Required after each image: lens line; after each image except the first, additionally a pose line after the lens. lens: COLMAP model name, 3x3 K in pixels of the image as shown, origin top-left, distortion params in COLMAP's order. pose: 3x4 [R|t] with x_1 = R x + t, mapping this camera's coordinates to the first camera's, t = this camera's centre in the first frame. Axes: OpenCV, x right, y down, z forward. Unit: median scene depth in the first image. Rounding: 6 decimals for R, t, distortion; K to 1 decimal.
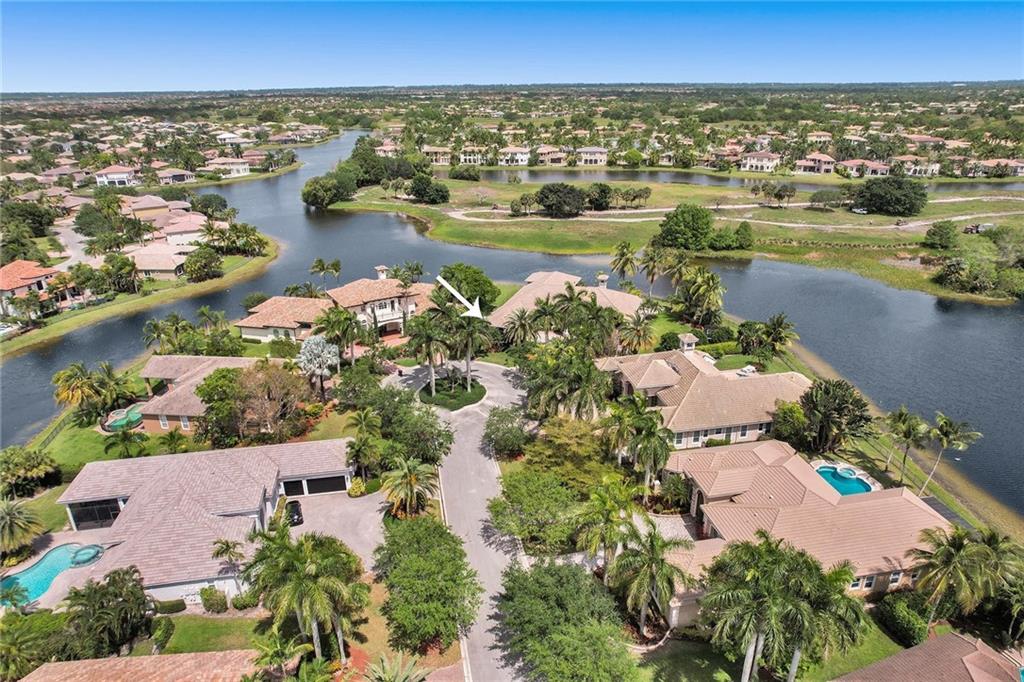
lens RADIAL K [[655.7, 0, 512.0], [0, 655.7, 341.0], [0, 0, 1]] dist [-0.062846, 0.065200]
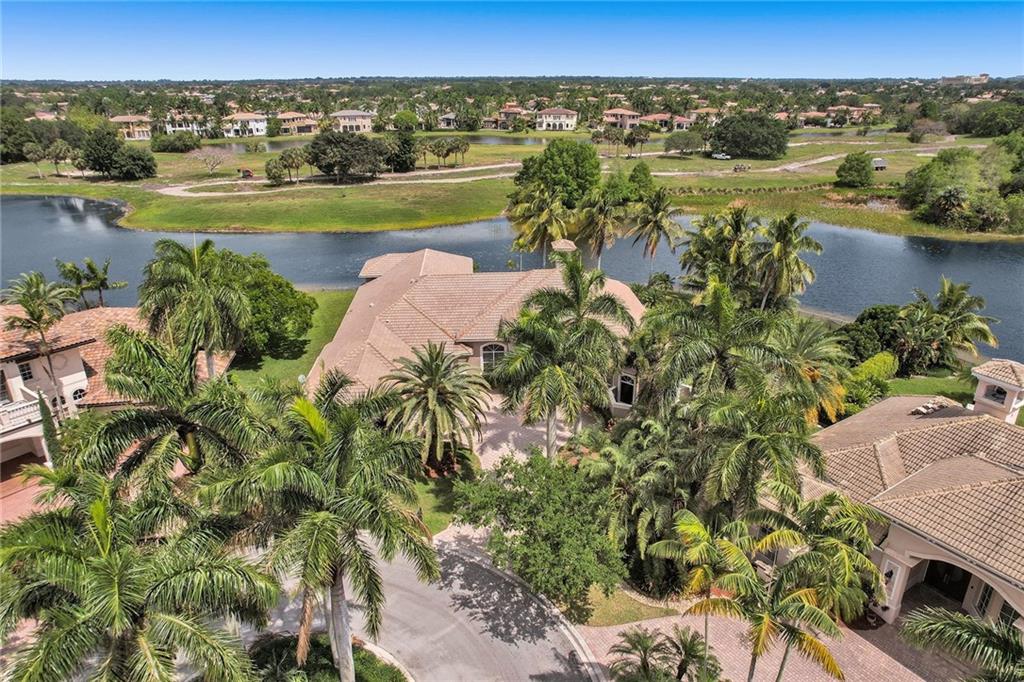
lens RADIAL K [[655.7, 0, 512.0], [0, 655.7, 341.0], [0, 0, 1]] dist [-0.062846, 0.065200]
pose [[0.920288, -0.135962, 0.366856, -0.034417], [0.135612, 0.990398, 0.026861, -0.027333], [-0.366986, 0.025031, 0.929890, 0.326840]]
